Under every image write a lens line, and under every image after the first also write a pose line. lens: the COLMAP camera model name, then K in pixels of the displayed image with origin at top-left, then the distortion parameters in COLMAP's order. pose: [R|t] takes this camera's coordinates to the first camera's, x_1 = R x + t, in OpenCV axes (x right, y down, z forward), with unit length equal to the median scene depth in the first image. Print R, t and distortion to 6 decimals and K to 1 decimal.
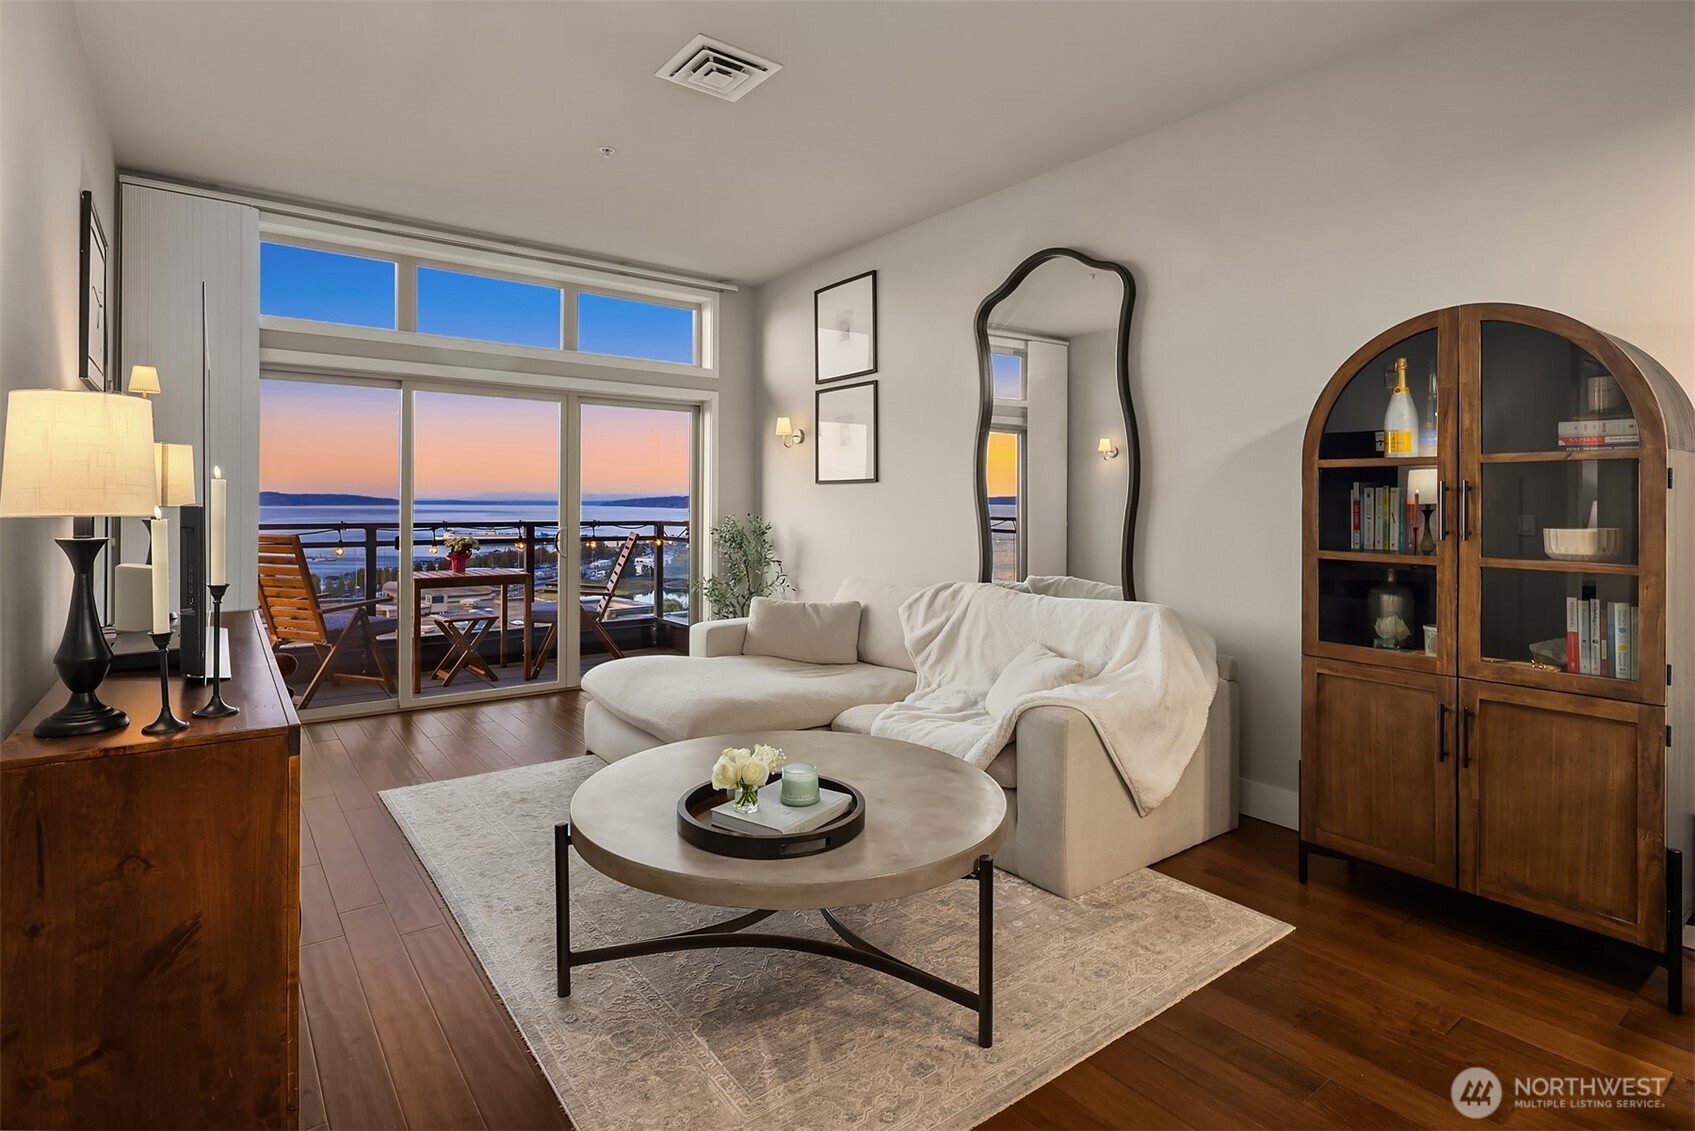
lens RADIAL K [[826.1, 0, 827.0], [0, 826.1, 506.3], [0, 0, 1]] dist [0.004612, -0.005039]
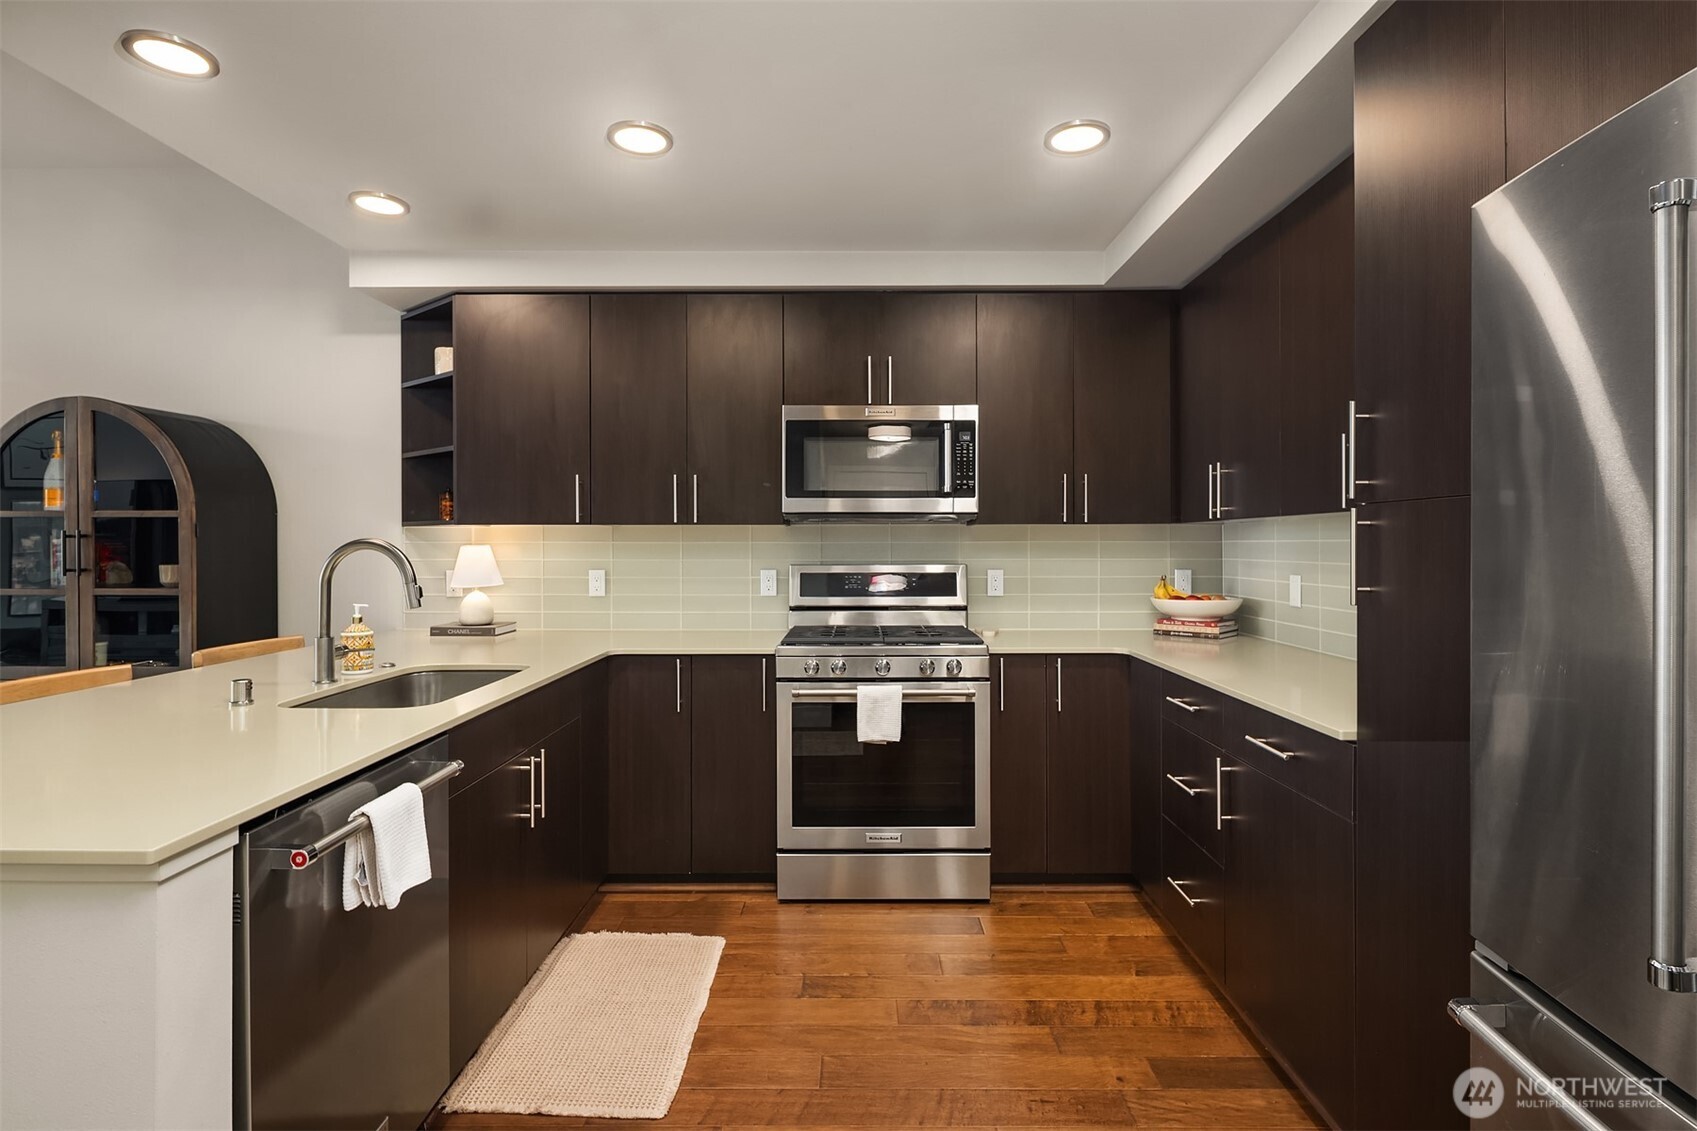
lens RADIAL K [[827.1, 0, 849.5], [0, 827.1, 545.9], [0, 0, 1]] dist [0.004612, -0.005039]
pose [[0.607618, -0.008833, 0.794181, 0.420508], [0.006722, 0.999960, 0.005979, -0.004786], [-0.794201, 0.001706, 0.607652, -0.687394]]
